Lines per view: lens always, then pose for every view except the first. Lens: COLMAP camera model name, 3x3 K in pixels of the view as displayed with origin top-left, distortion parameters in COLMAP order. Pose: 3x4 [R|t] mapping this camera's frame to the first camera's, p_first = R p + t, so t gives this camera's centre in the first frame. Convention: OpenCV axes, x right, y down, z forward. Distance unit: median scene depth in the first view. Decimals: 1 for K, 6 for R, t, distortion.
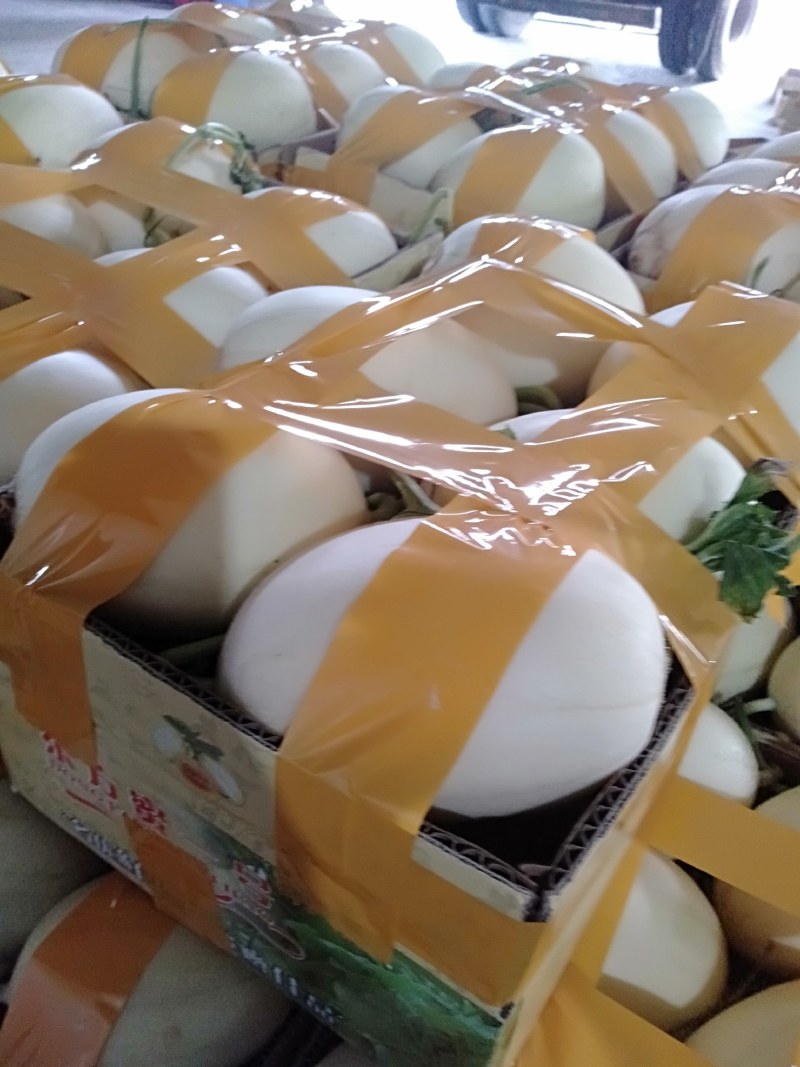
lens RADIAL K [[832.2, 0, 413.1], [0, 832.2, 532.1], [0, 0, 1]] dist [0.012436, -0.012720]
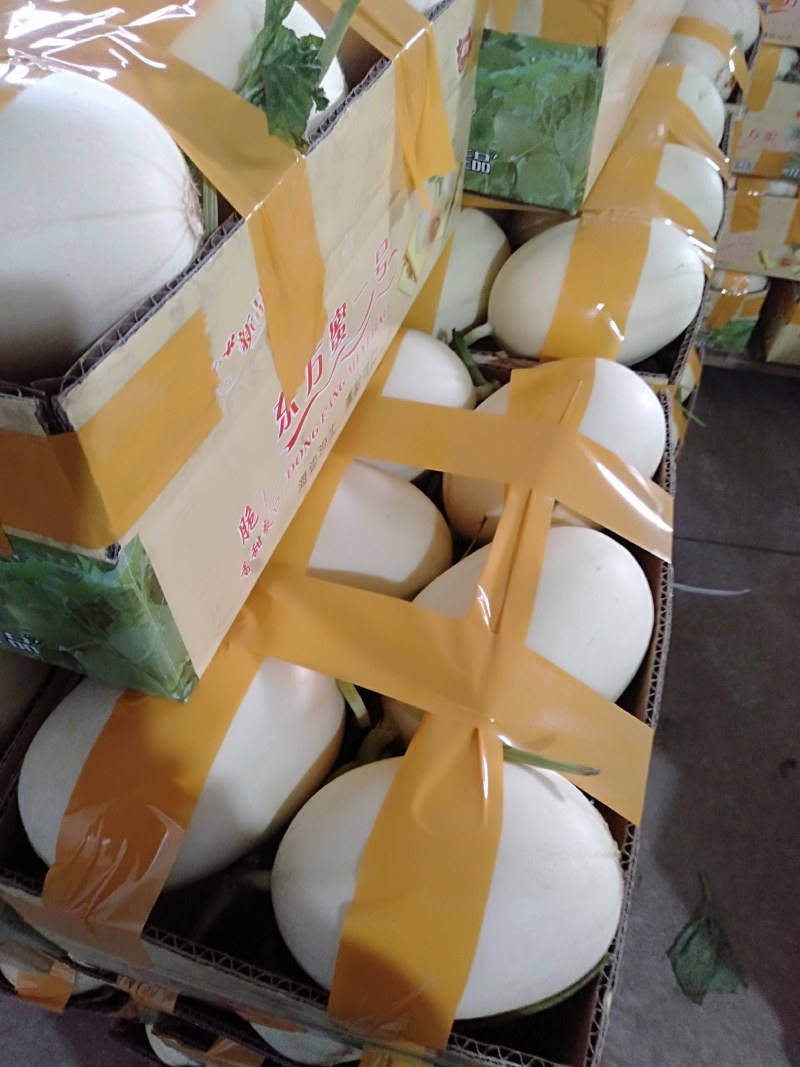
lens RADIAL K [[832.2, 0, 413.1], [0, 832.2, 532.1], [0, 0, 1]] dist [0.012436, -0.012720]
pose [[0.961123, -0.252827, 0.111001, 0.294078], [0.218643, 0.942365, 0.253265, 0.297130], [-0.168636, -0.219149, 0.961008, -0.052303]]
